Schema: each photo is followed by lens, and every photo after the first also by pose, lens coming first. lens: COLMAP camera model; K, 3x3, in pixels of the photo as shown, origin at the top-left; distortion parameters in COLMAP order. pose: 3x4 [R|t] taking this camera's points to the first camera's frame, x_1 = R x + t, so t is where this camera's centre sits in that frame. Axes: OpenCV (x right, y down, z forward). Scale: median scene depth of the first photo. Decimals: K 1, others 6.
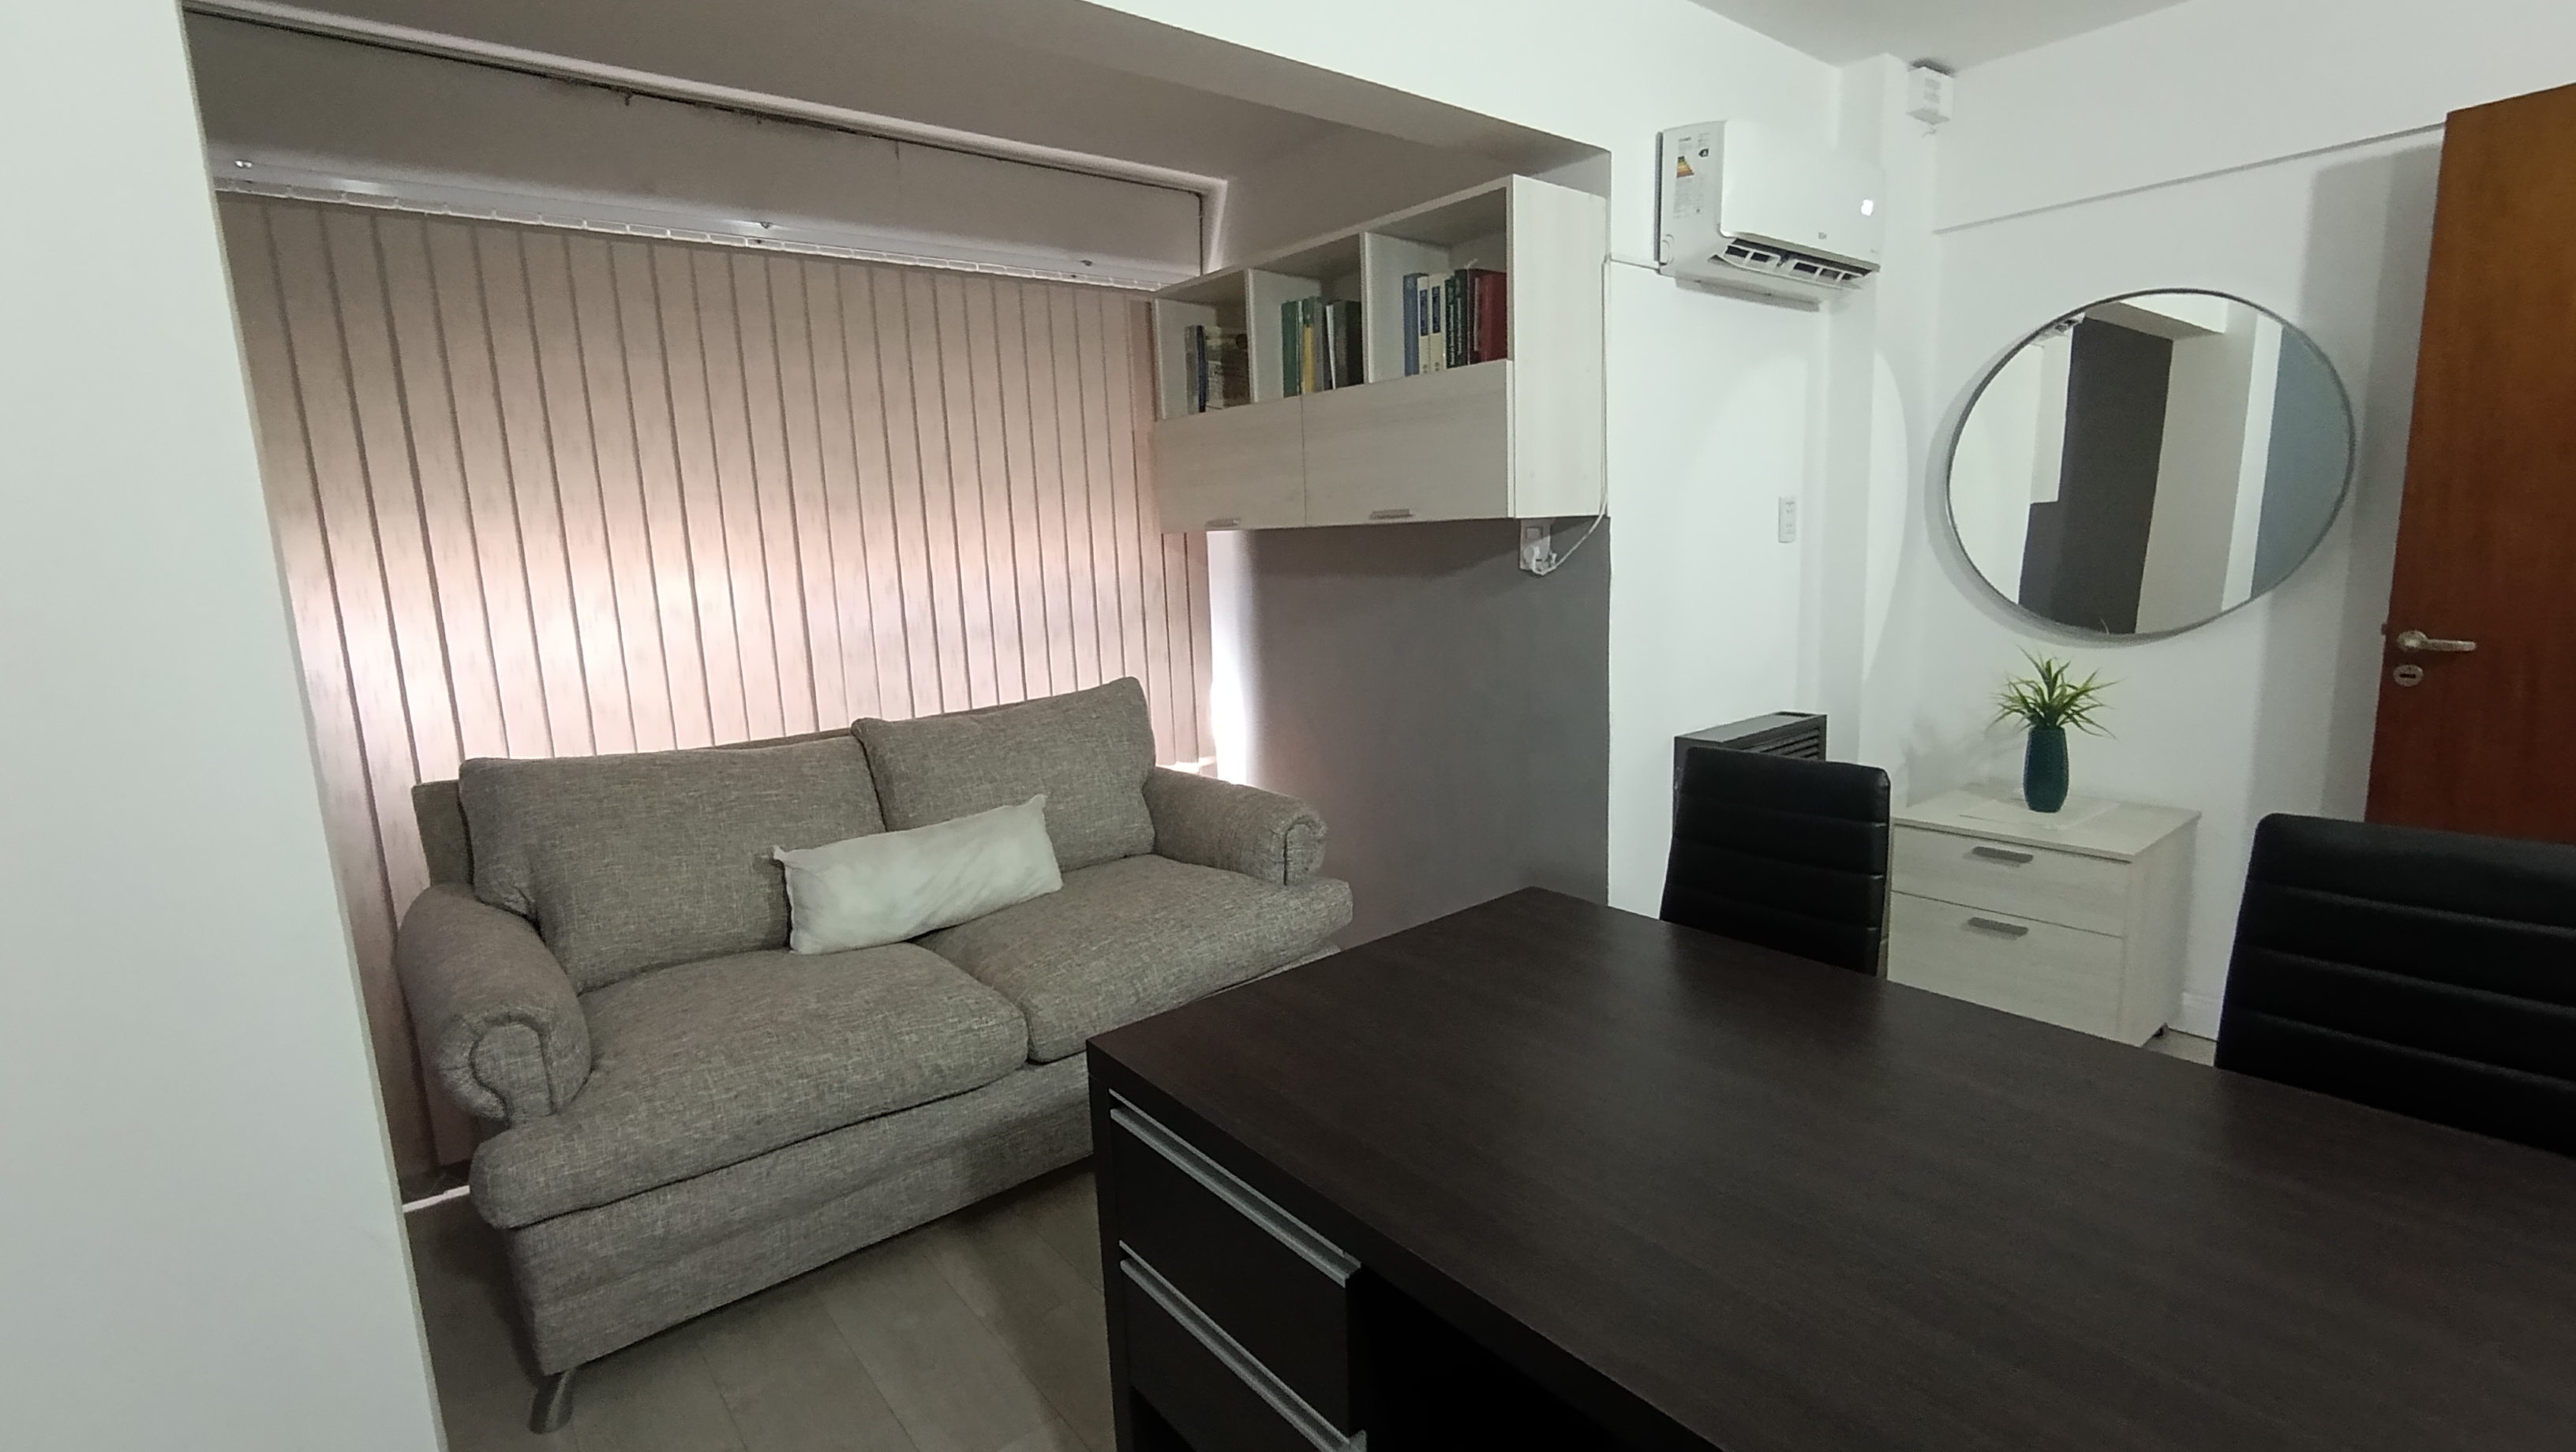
lens RADIAL K [[1131.8, 0, 1288.0], [0, 1131.8, 726.0], [0, 0, 1]] dist [0.001297, 0.000107]
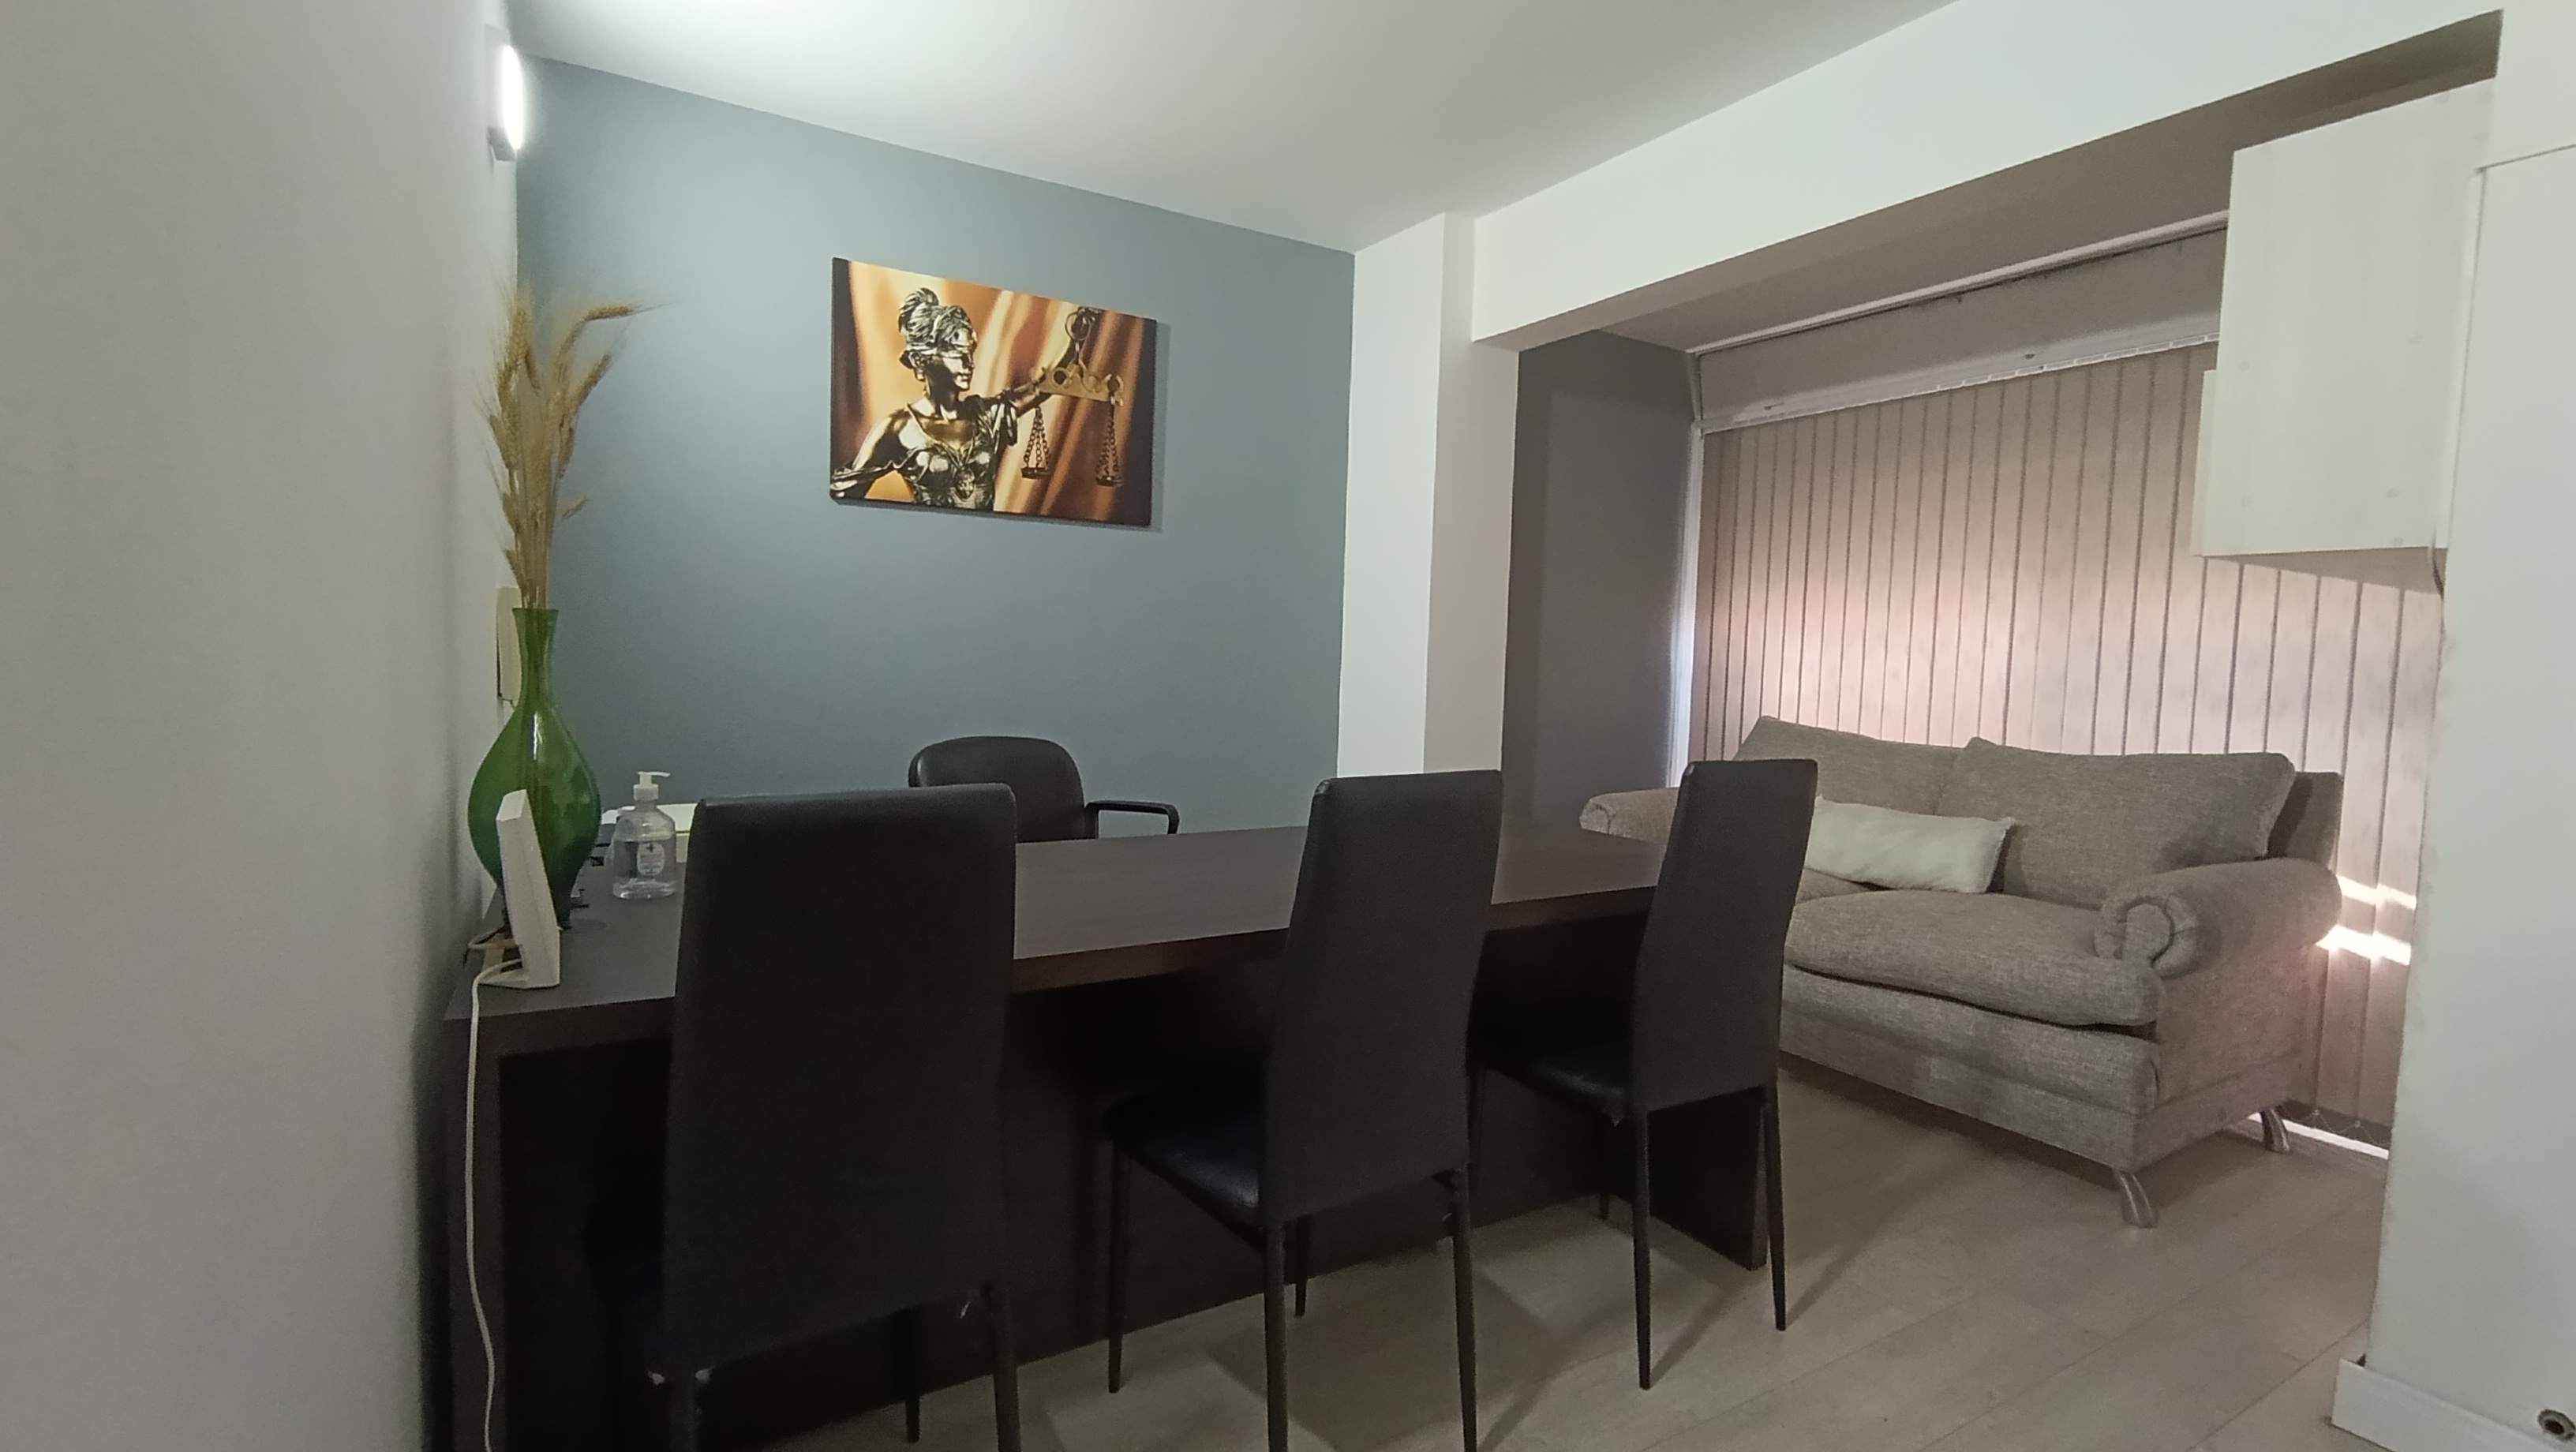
lens RADIAL K [[1191.3, 0, 1288.0], [0, 1191.3, 726.0], [0, 0, 1]] dist [-0.000441, -0.000030]
pose [[-0.133489, 0.101529, -0.985836, 1.038826], [-0.187554, 0.974175, 0.125724, -0.043556], [0.973141, 0.201680, -0.111000, 0.413752]]
